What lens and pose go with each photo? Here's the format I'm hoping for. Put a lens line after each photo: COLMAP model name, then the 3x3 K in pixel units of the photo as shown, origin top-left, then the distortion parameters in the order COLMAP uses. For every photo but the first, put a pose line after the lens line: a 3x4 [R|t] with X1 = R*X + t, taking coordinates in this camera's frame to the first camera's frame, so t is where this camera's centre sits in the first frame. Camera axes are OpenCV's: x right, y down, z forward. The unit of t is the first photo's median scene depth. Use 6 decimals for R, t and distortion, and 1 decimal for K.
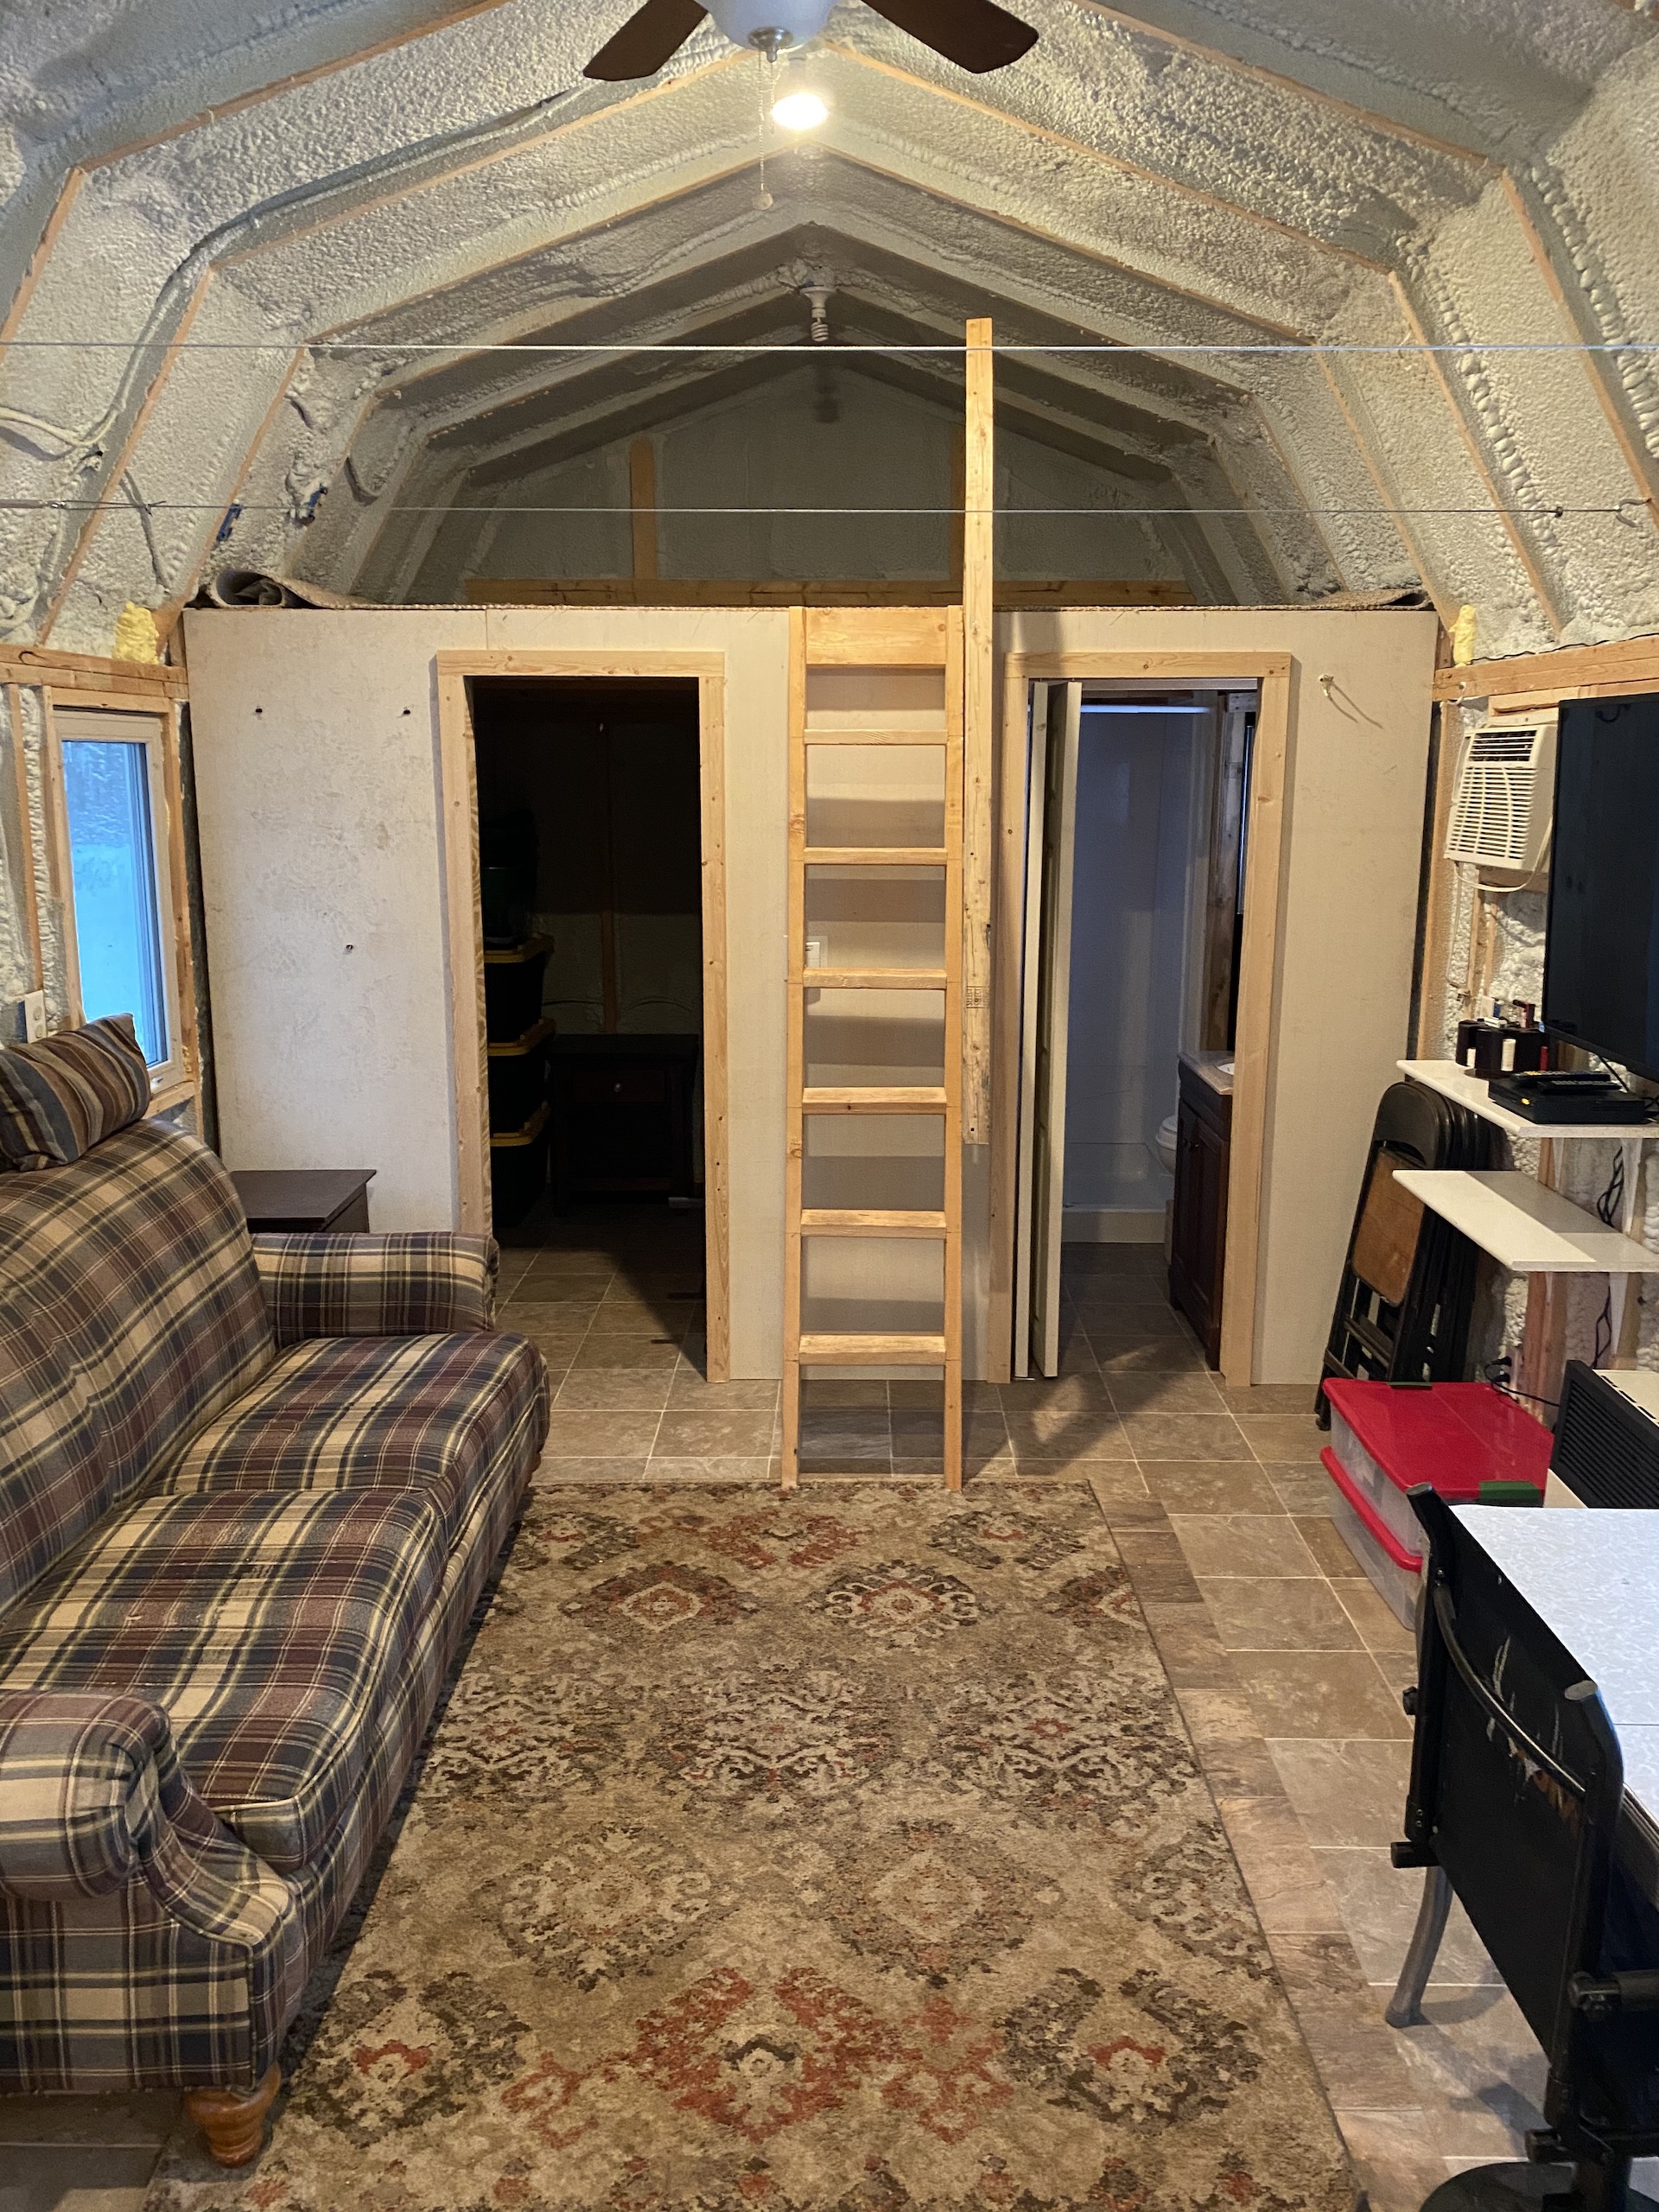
lens RADIAL K [[1673.7, 0, 834.8], [0, 1673.7, 1093.4], [0, 0, 1]] dist [0.007956, -0.001816]
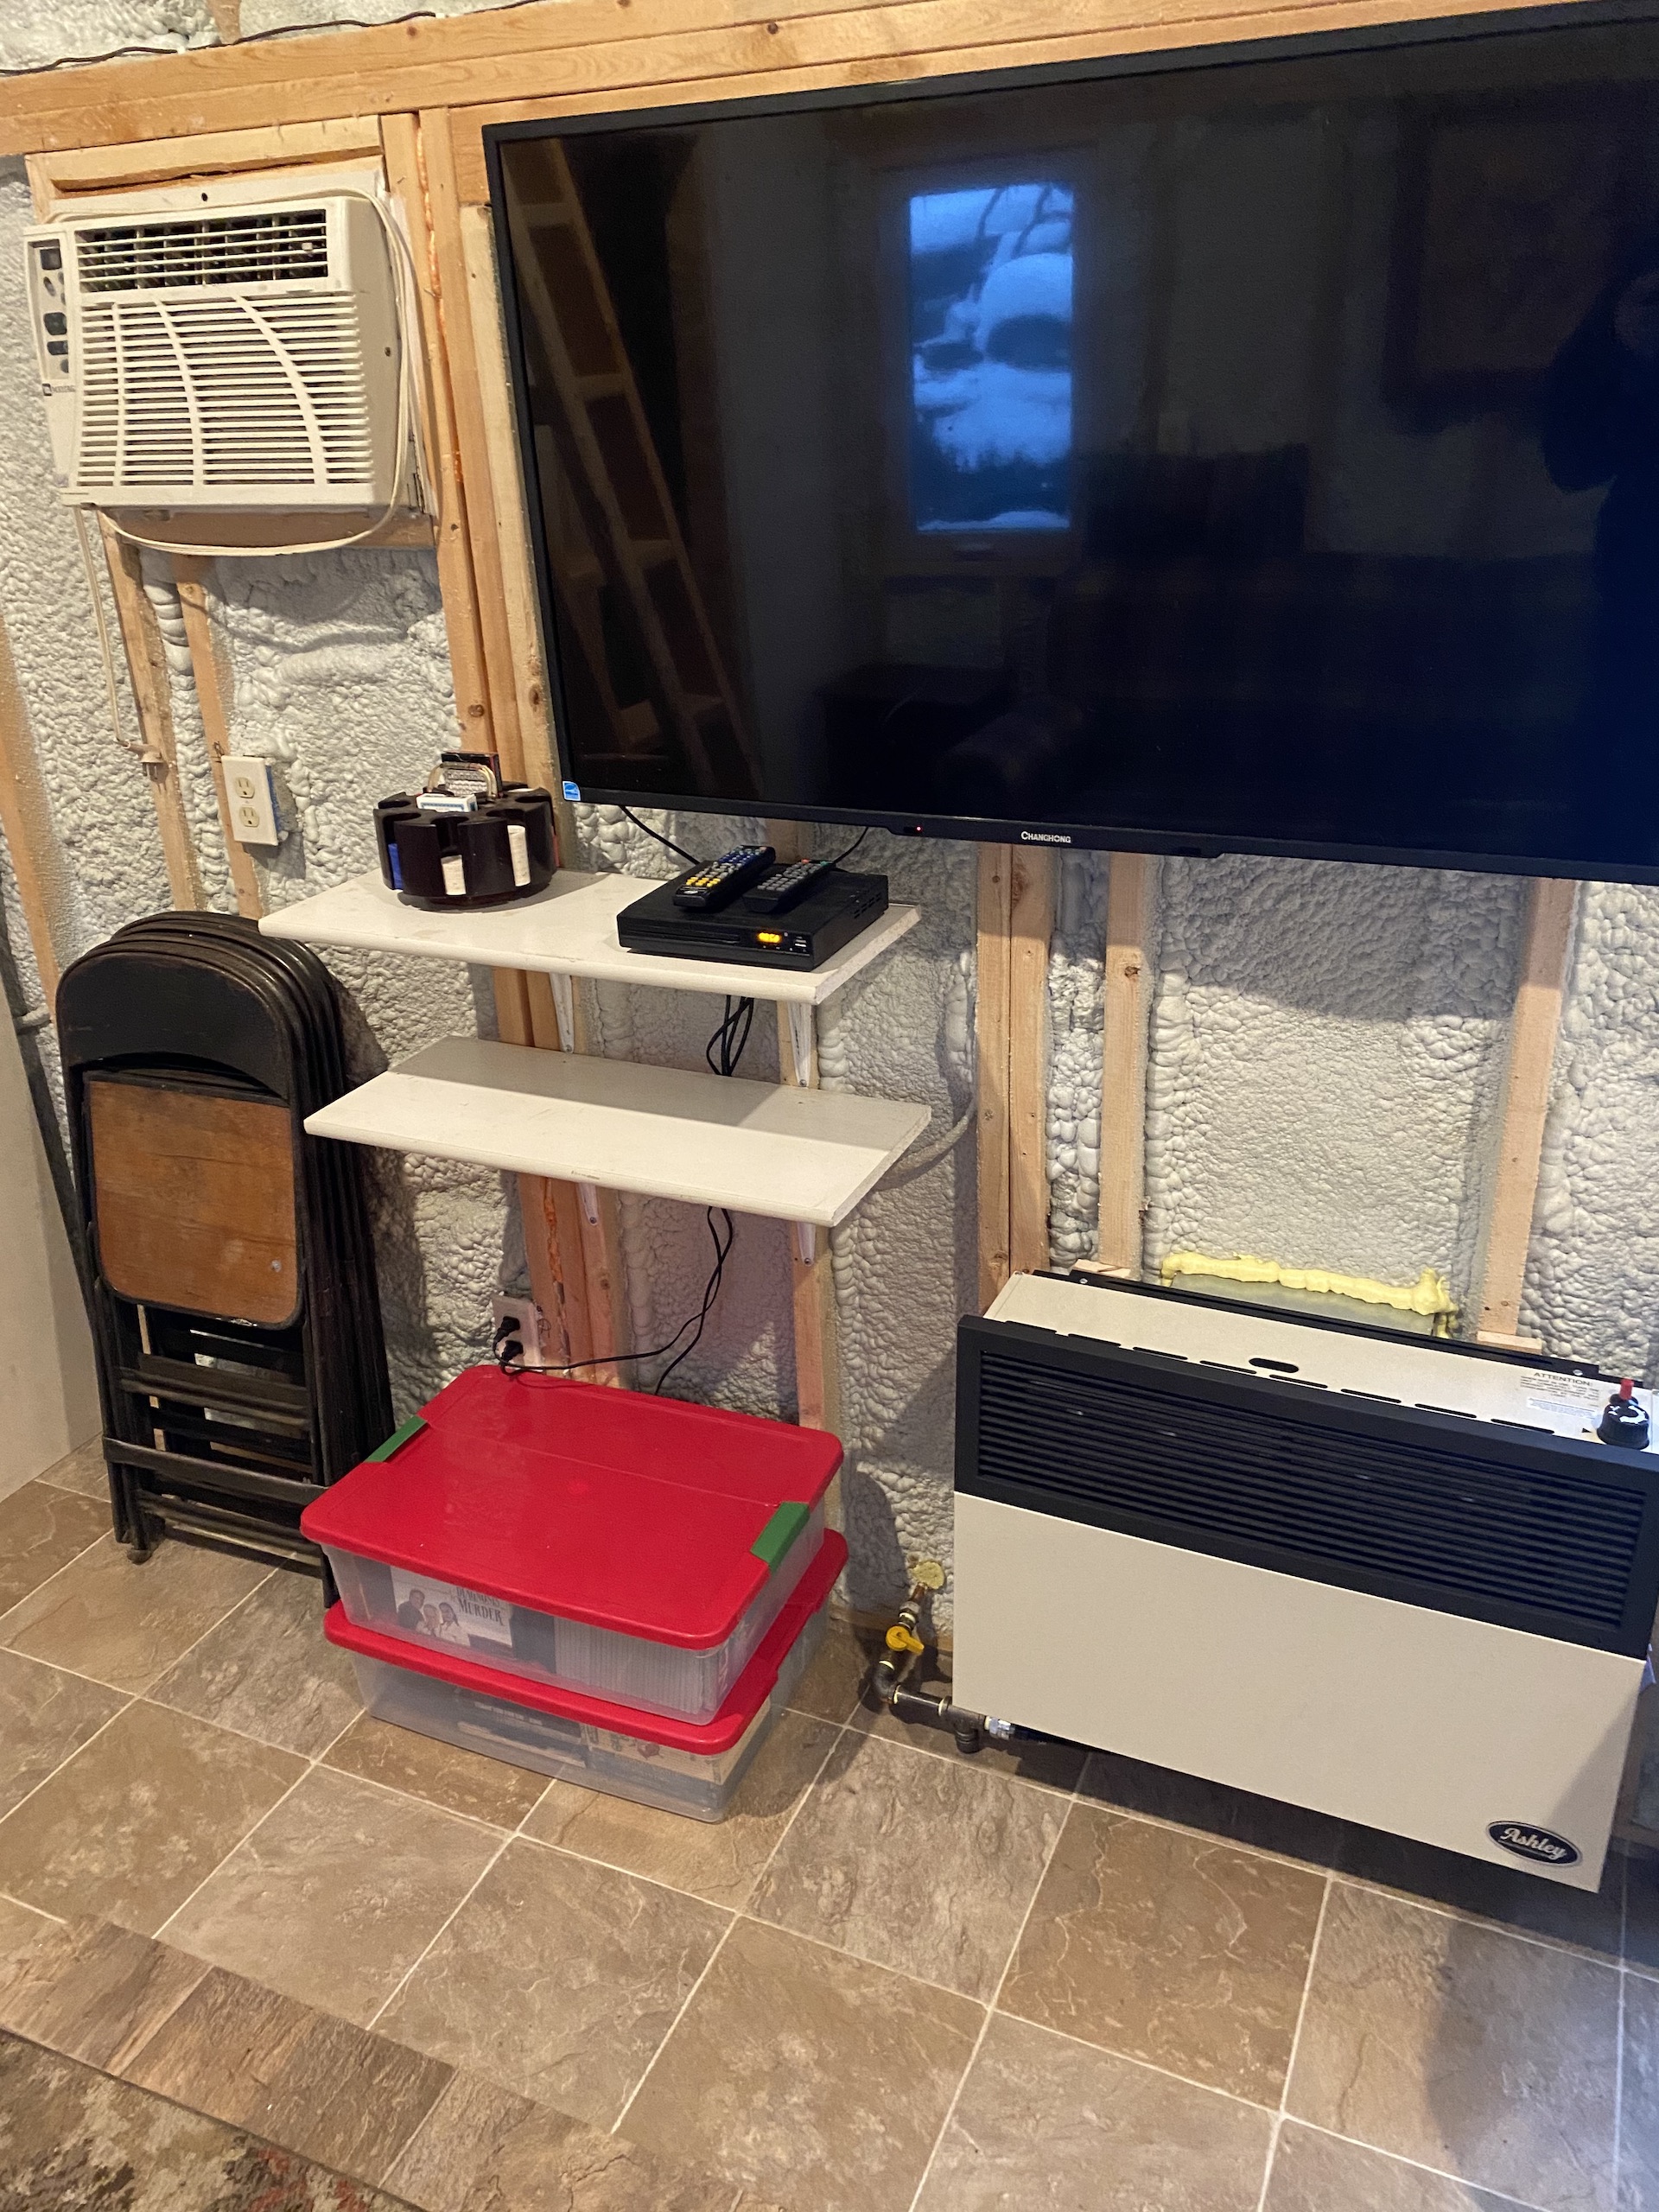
lens RADIAL K [[1675.2, 0, 824.1], [0, 1675.2, 1102.3], [0, 0, 1]] dist [0.022006, -0.024133]
pose [[0.397960, -0.394730, 0.828140, -0.049106], [0.216298, 0.917623, 0.333441, -0.127583], [-0.891540, 0.046429, 0.450557, 0.775161]]
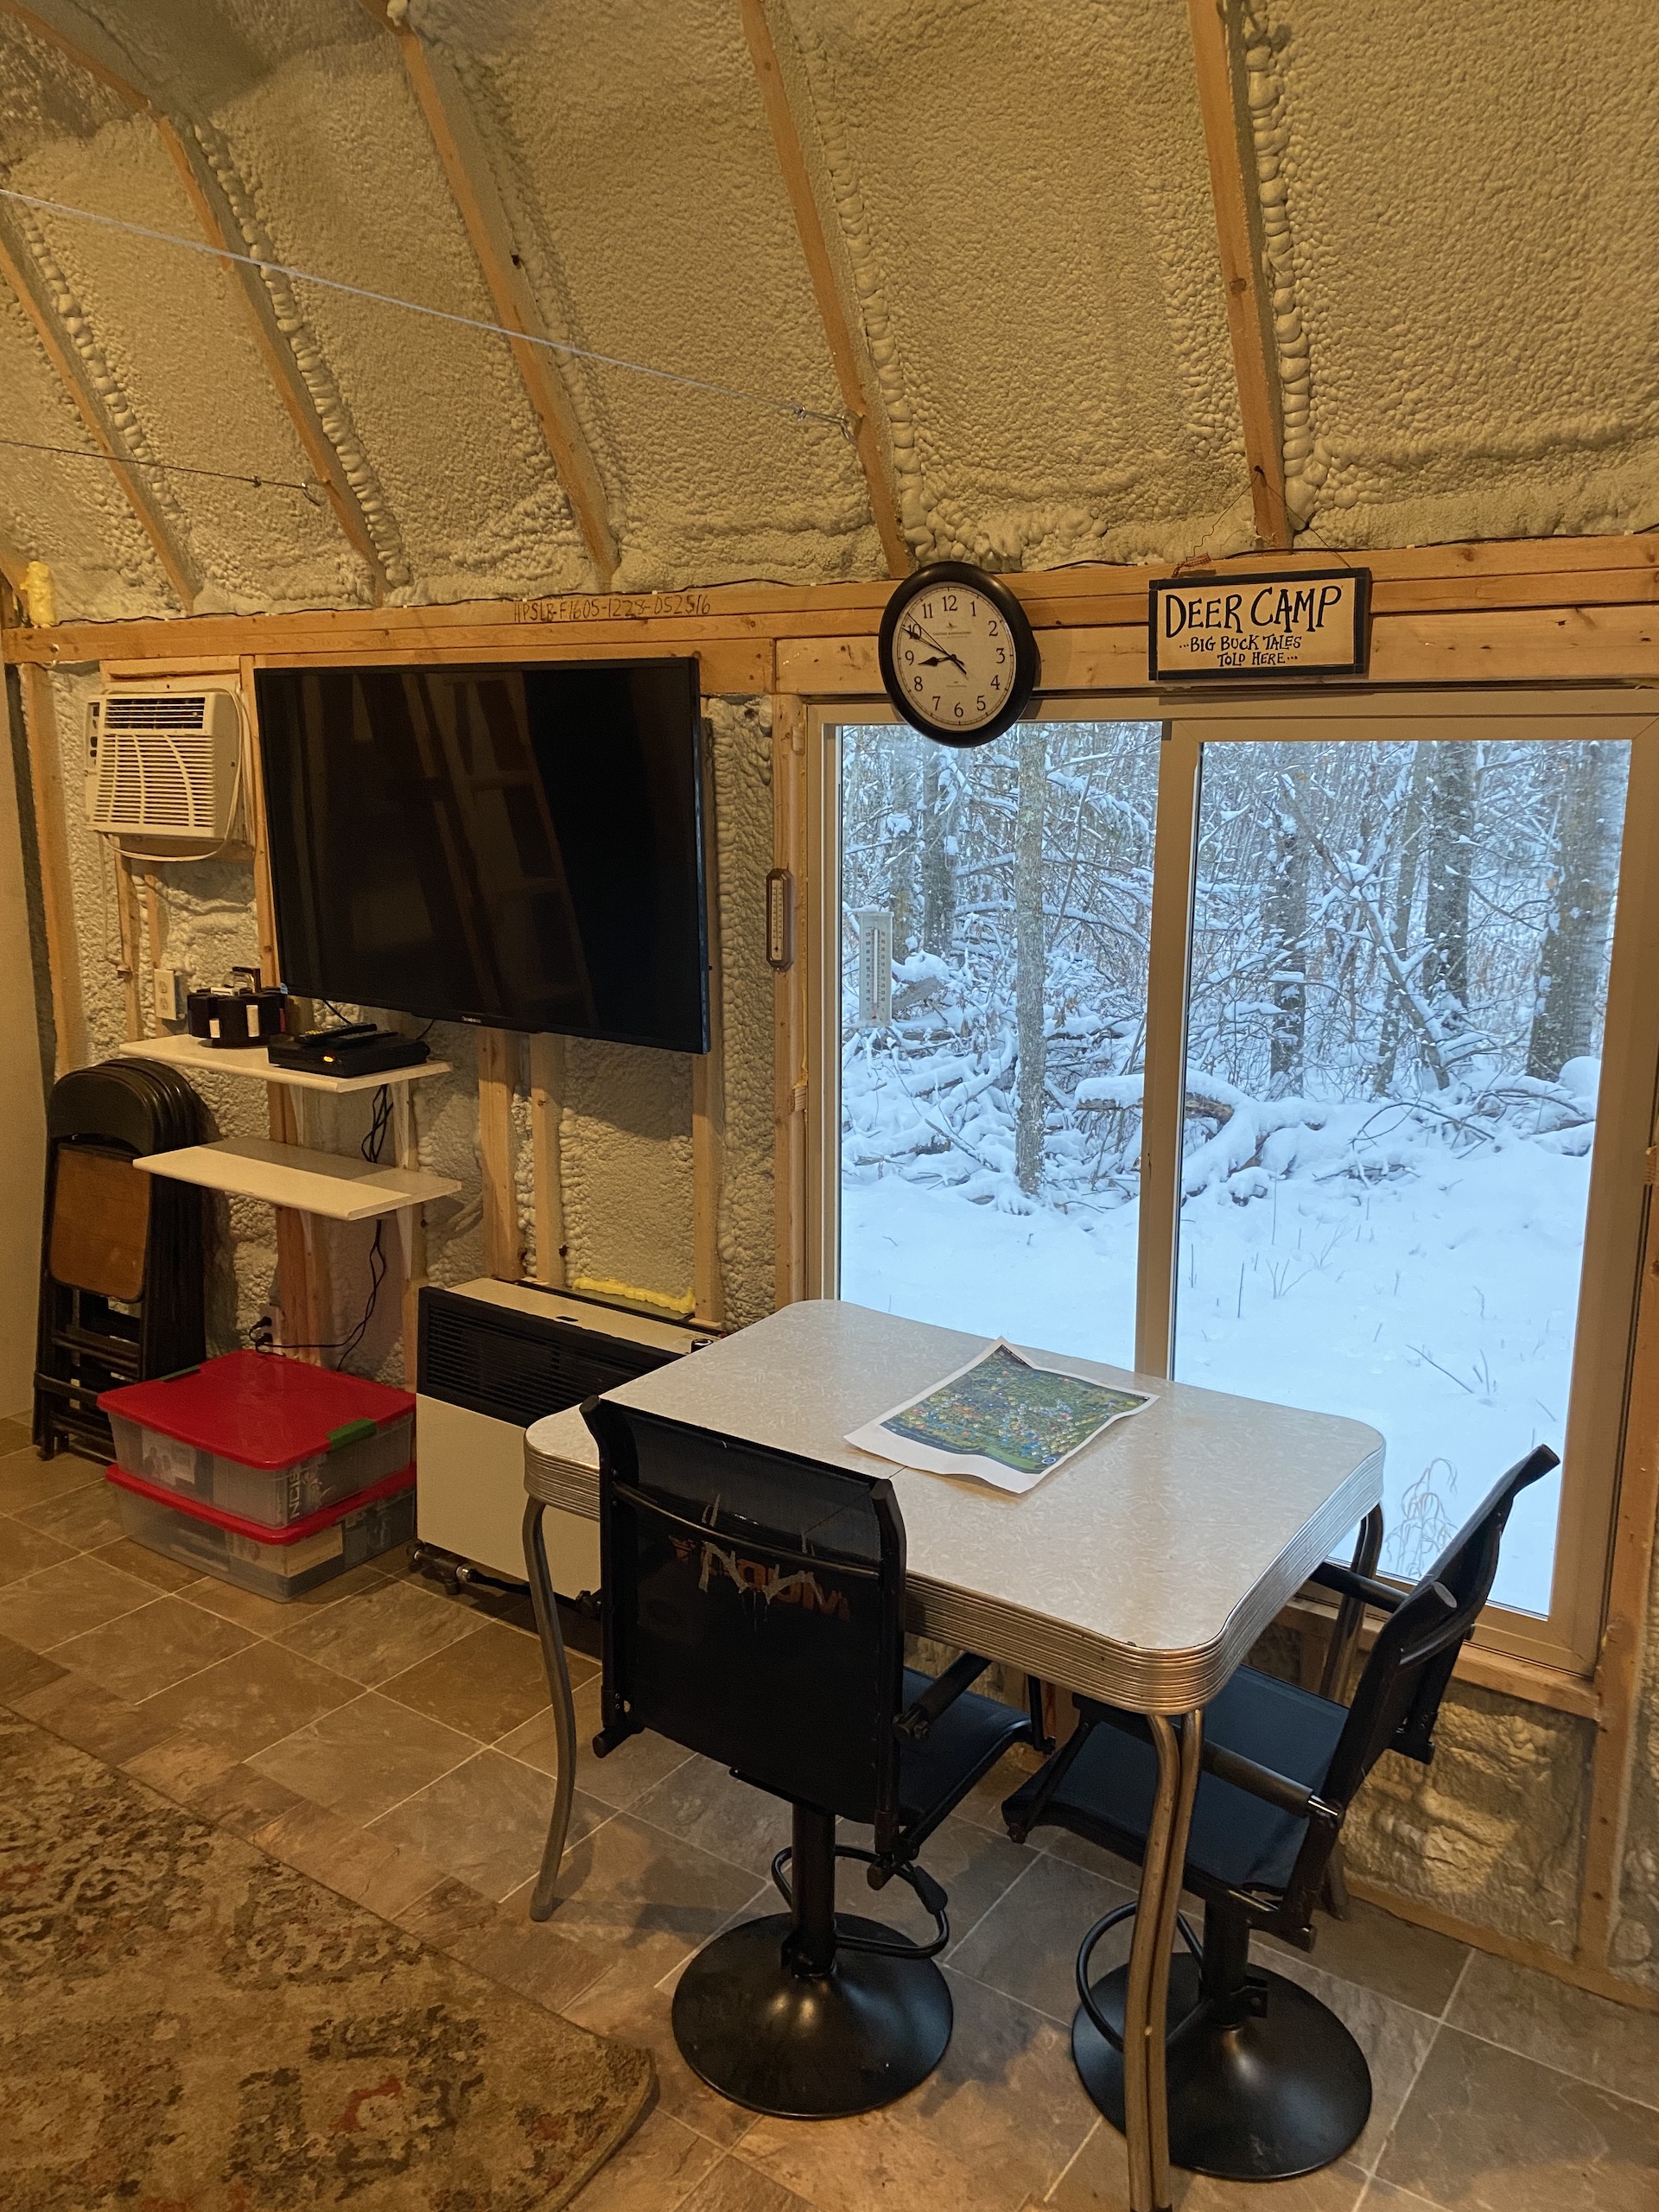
lens RADIAL K [[1675.2, 0, 824.1], [0, 1675.2, 1102.3], [0, 0, 1]] dist [0.022006, -0.024133]
pose [[0.560202, -0.170547, 0.810609, -0.271588], [0.153879, 0.982969, 0.100466, -0.027229], [-0.813938, 0.068455, 0.576905, 0.161528]]
